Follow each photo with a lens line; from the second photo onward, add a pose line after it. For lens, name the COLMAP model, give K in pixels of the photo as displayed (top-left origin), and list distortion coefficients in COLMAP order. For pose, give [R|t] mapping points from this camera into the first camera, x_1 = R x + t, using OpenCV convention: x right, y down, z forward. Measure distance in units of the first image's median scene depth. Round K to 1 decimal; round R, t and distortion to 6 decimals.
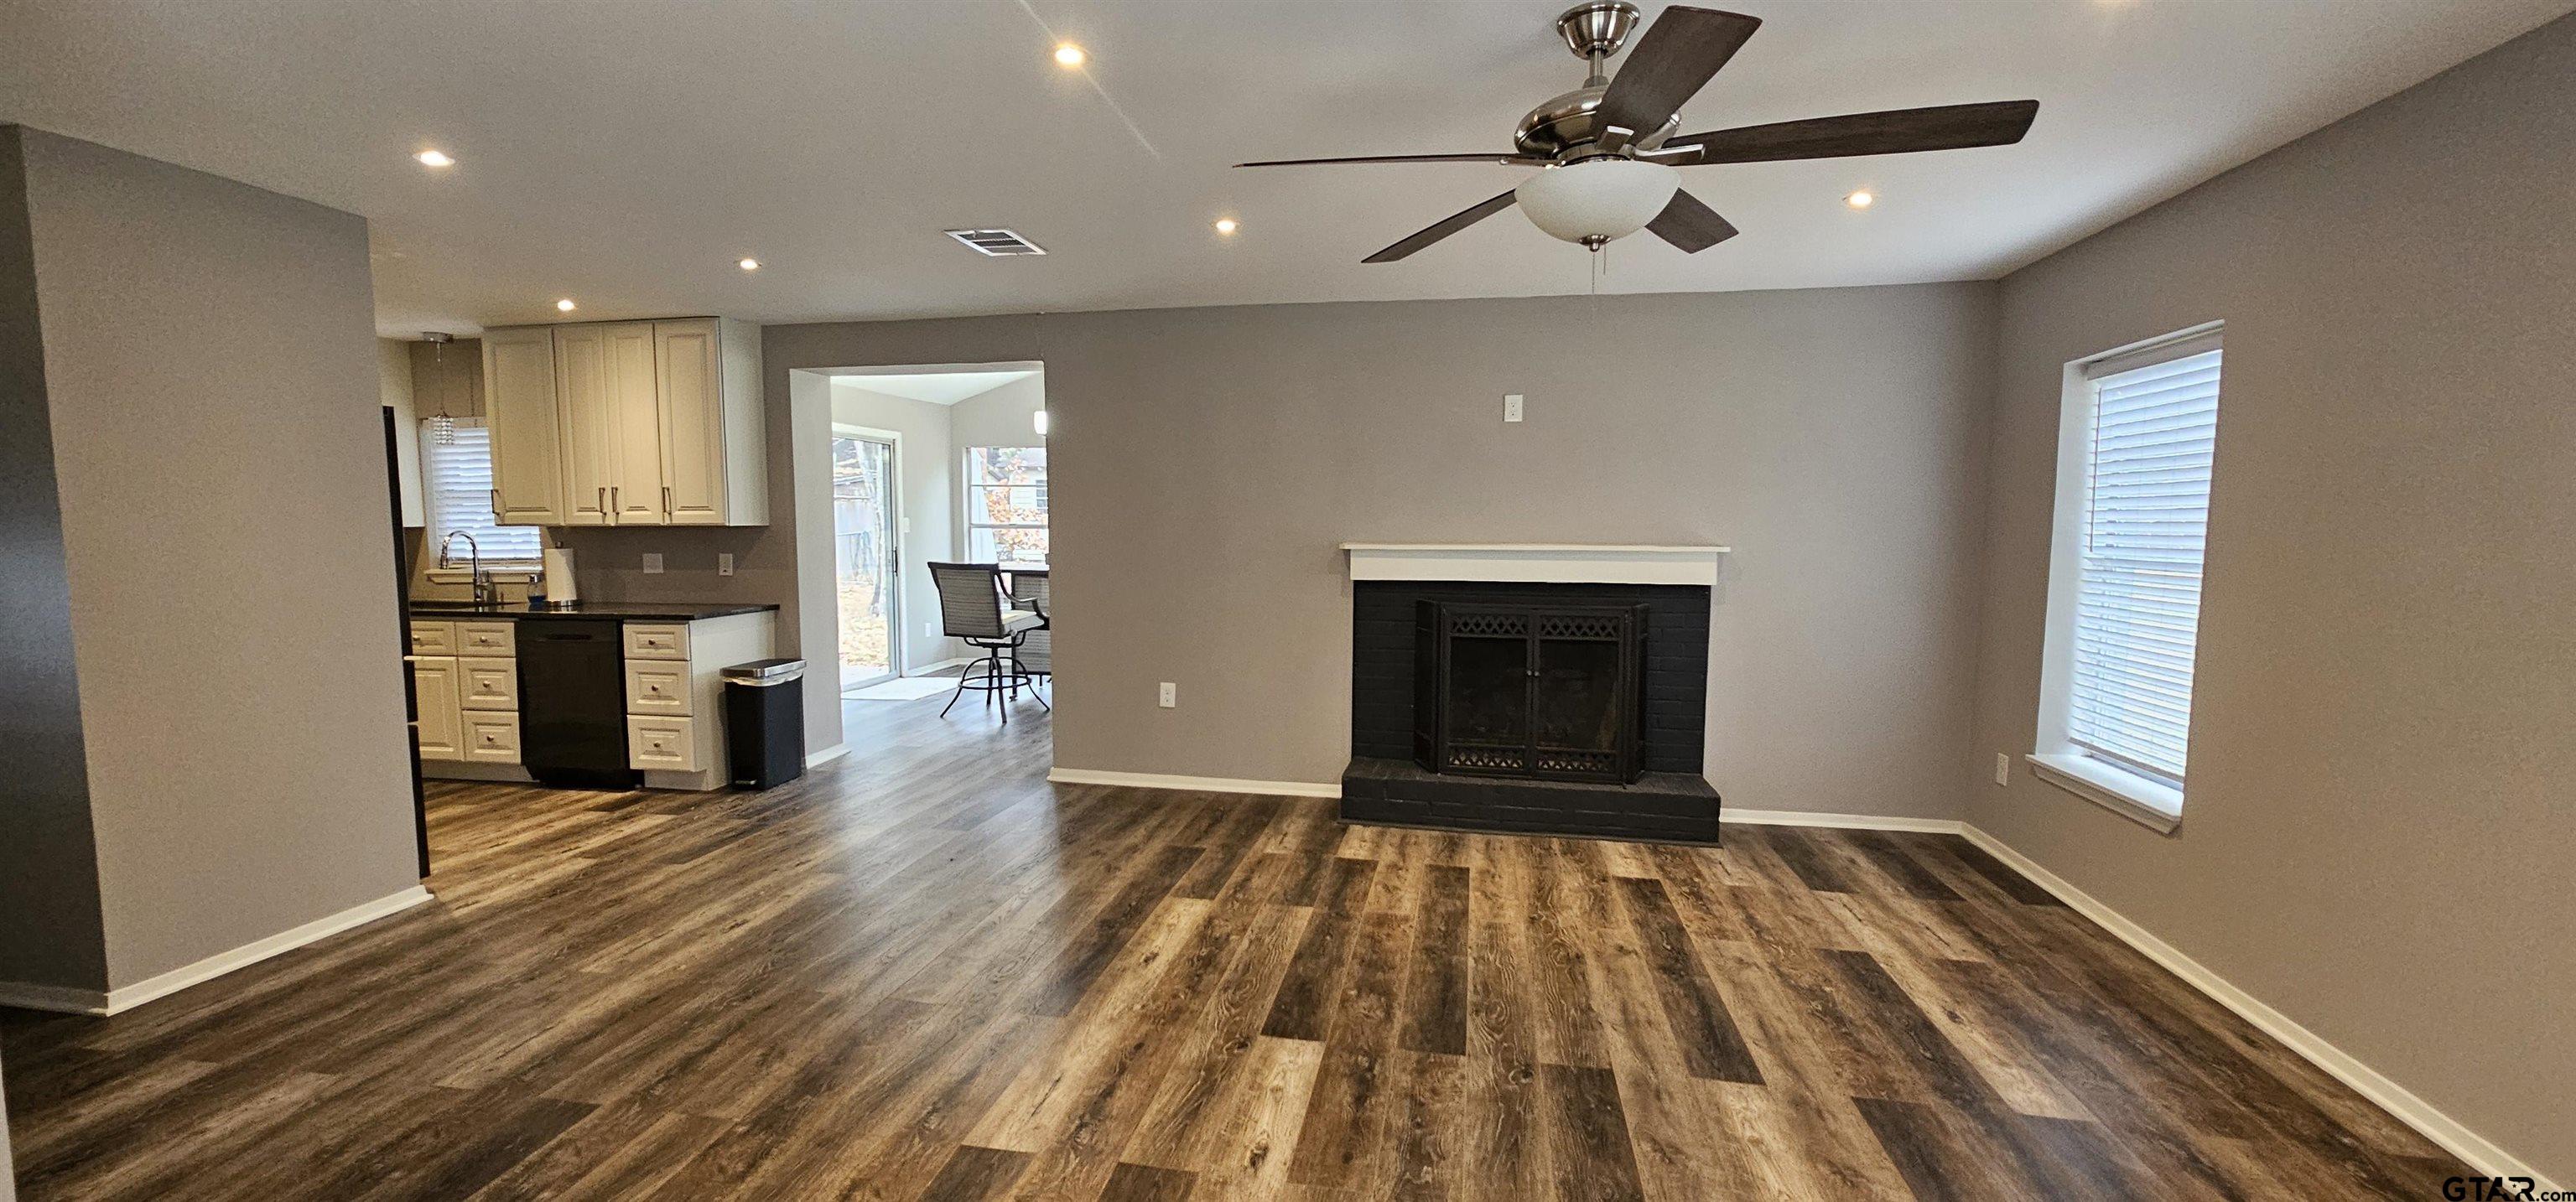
lens RADIAL K [[1052.3, 0, 1276.6], [0, 1052.3, 608.0], [0, 0, 1]] dist [-0.003503, 0.001034]
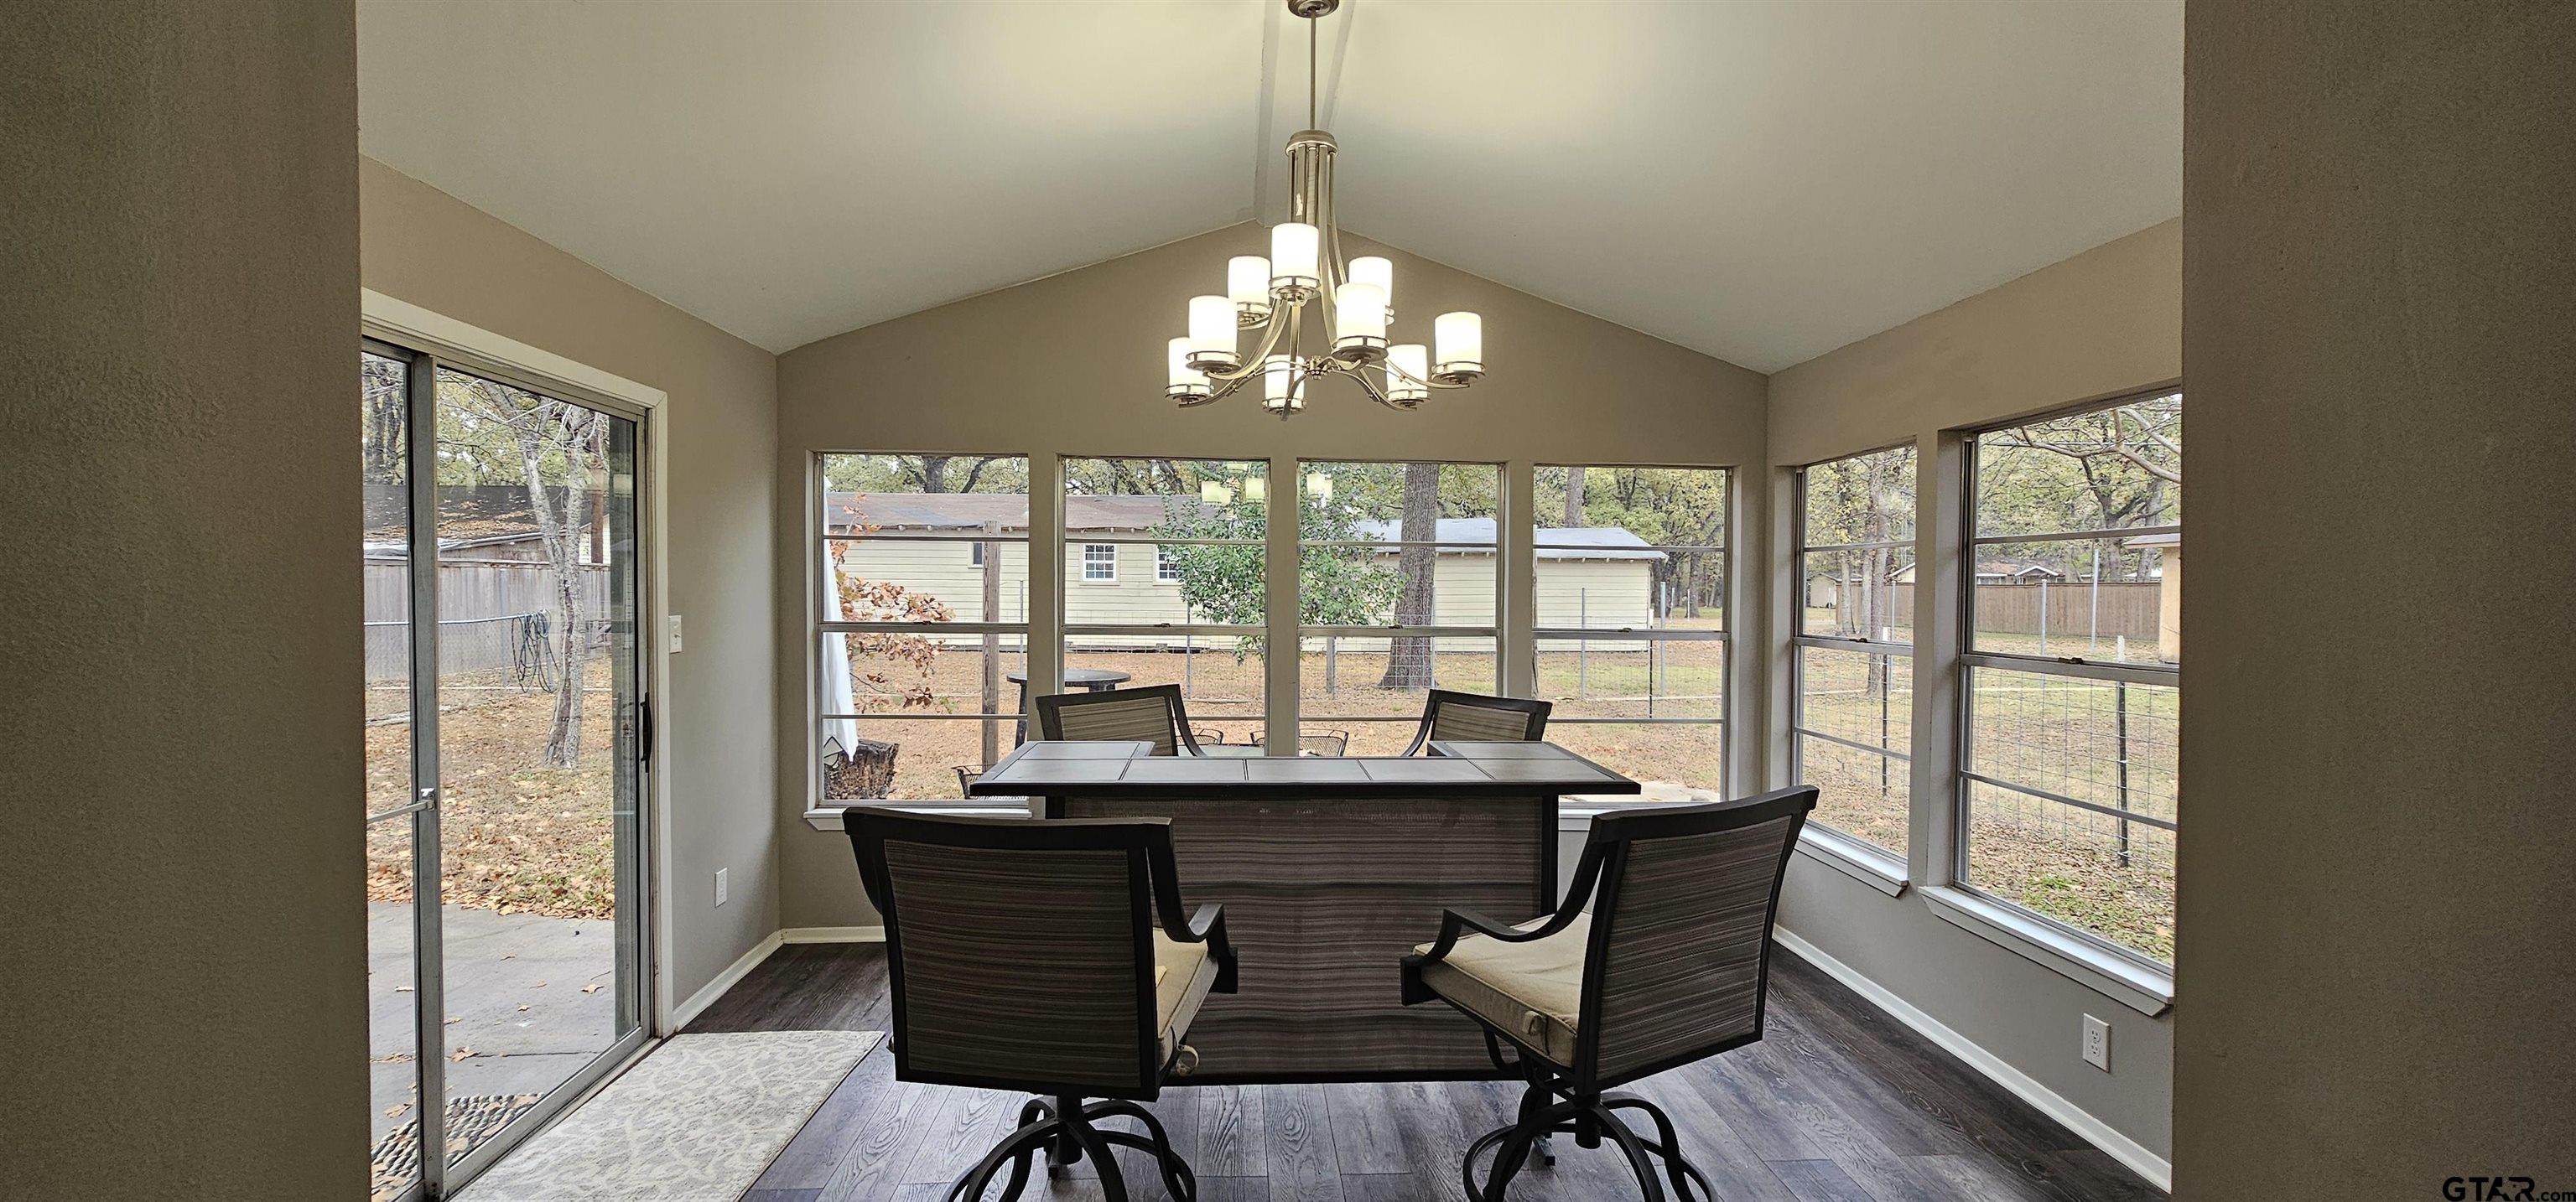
lens RADIAL K [[1052.3, 0, 1280.2], [0, 1052.3, 604.8], [0, 0, 1]] dist [-0.003503, 0.001034]
pose [[0.970168, -0.002752, 0.242418, -0.488084], [0.019202, 0.997666, -0.065522, -0.126133], [-0.241672, 0.068223, 0.967957, 1.211810]]
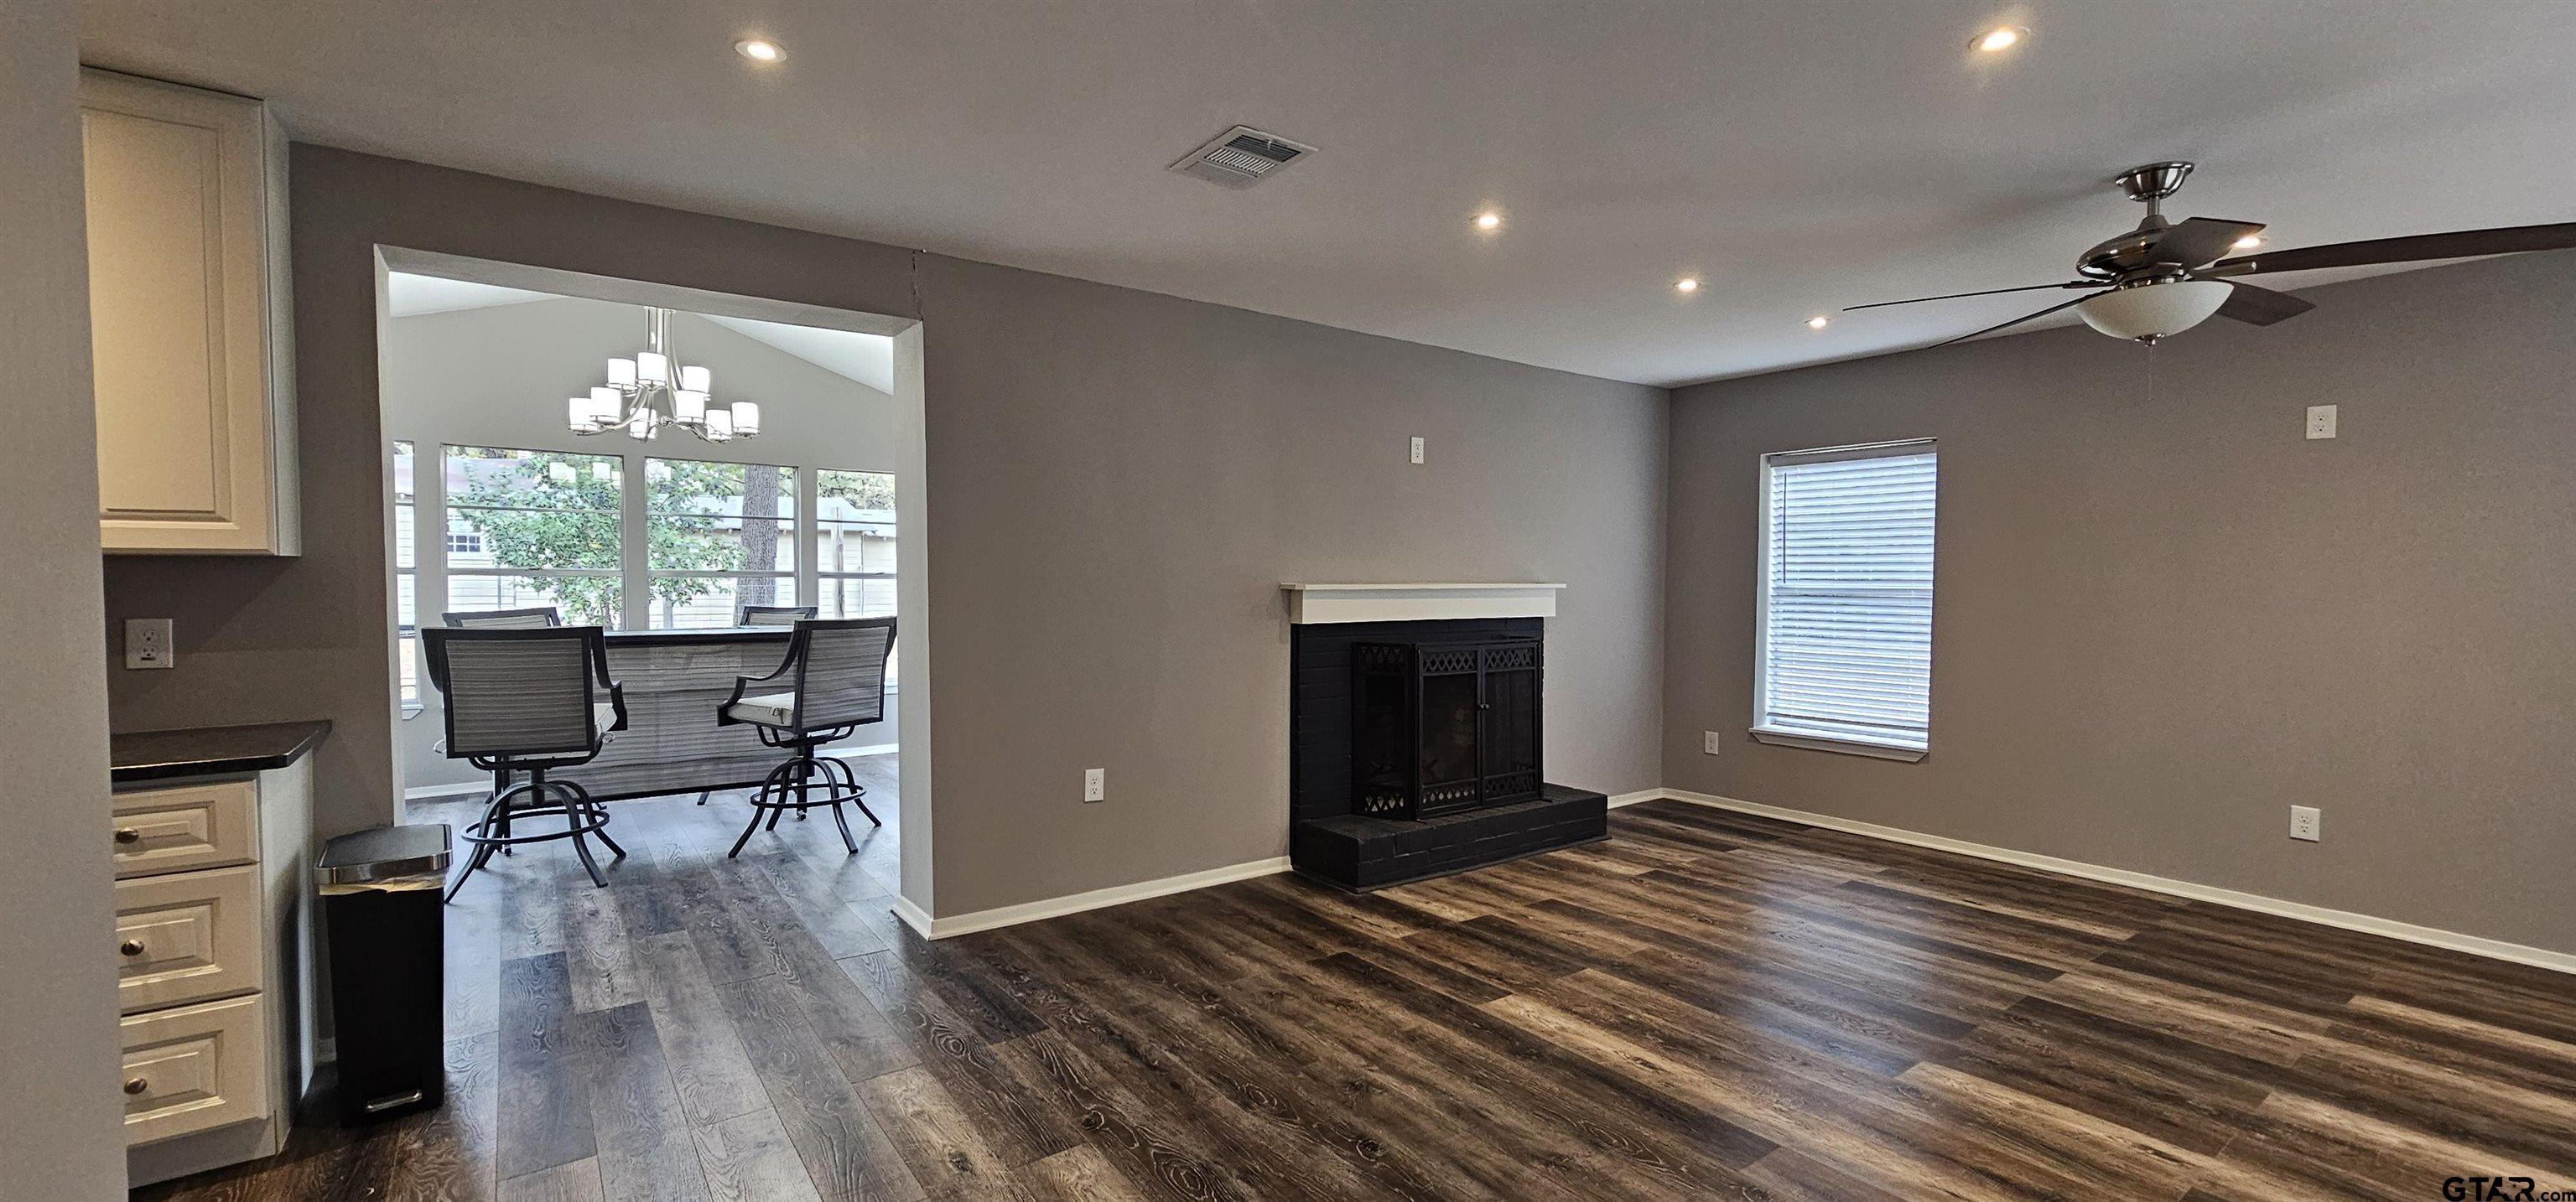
lens RADIAL K [[1052.3, 0, 1283.0], [0, 1052.3, 606.8], [0, 0, 1]] dist [-0.003503, 0.001034]
pose [[0.678185, -0.022327, 0.734552, -0.724145], [0.059167, 0.997952, -0.024293, -0.024743], [-0.732506, 0.059937, 0.678117, 0.478955]]
